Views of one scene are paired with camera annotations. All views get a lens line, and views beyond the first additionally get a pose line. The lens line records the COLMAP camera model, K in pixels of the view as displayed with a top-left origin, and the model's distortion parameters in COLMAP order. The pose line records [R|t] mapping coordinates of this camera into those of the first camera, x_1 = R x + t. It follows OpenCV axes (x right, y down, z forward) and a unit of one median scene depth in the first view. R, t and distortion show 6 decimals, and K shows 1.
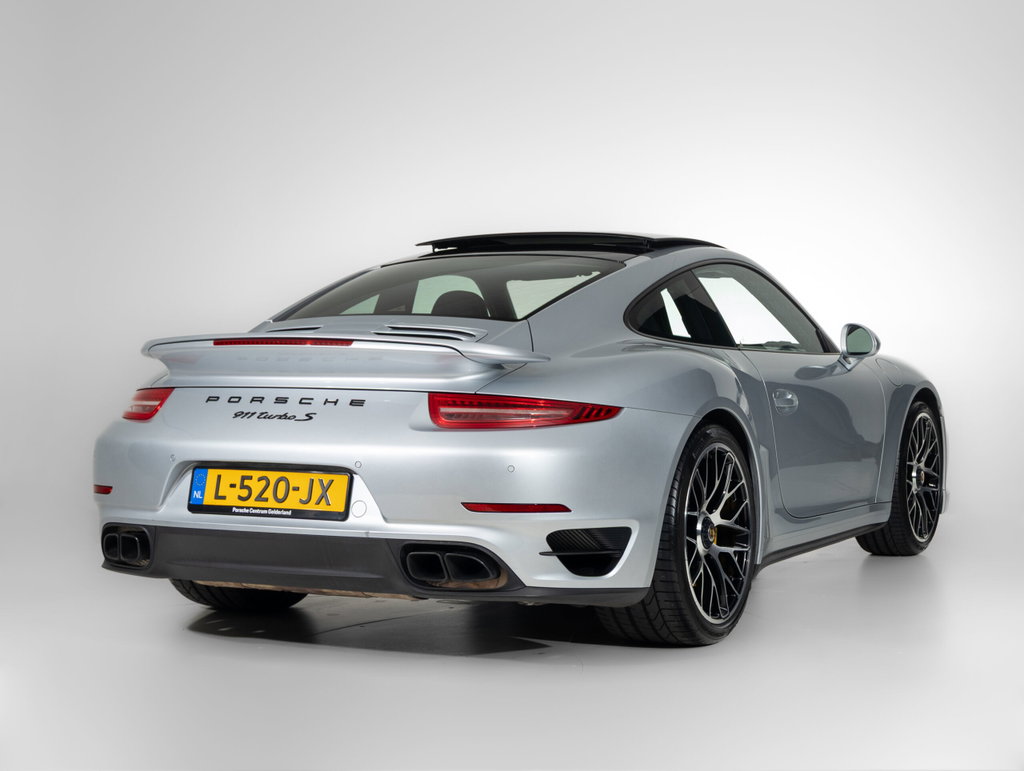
lens RADIAL K [[2005.5, 0, 512.0], [0, 2005.5, 385.5], [0, 0, 1]] dist [0.037500, 0.095047]
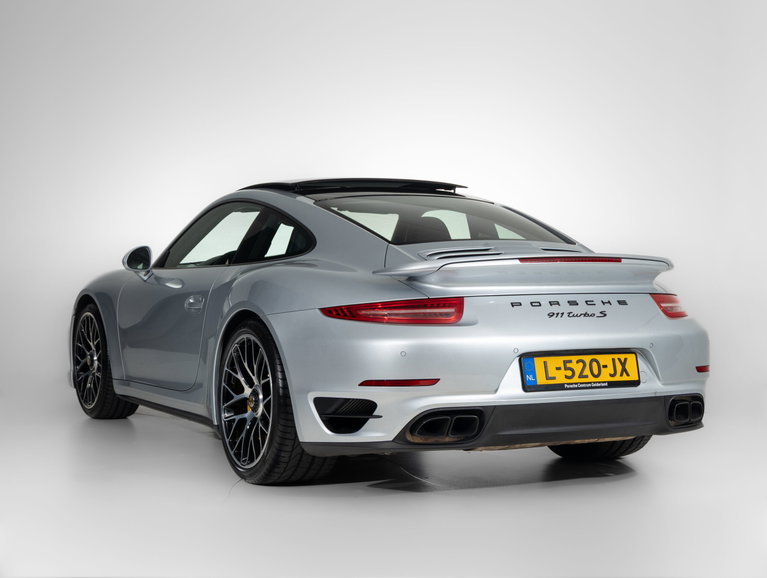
lens RADIAL K [[1495.9, 0, 383.5], [0, 1495.9, 289.0], [0, 0, 1]] dist [0.035448, 0.085407]
pose [[0.564677, -0.024354, 0.824953, -1.024905], [0.025402, 0.999604, 0.012122, -0.017632], [-0.824921, 0.014111, 0.565072, 0.537680]]
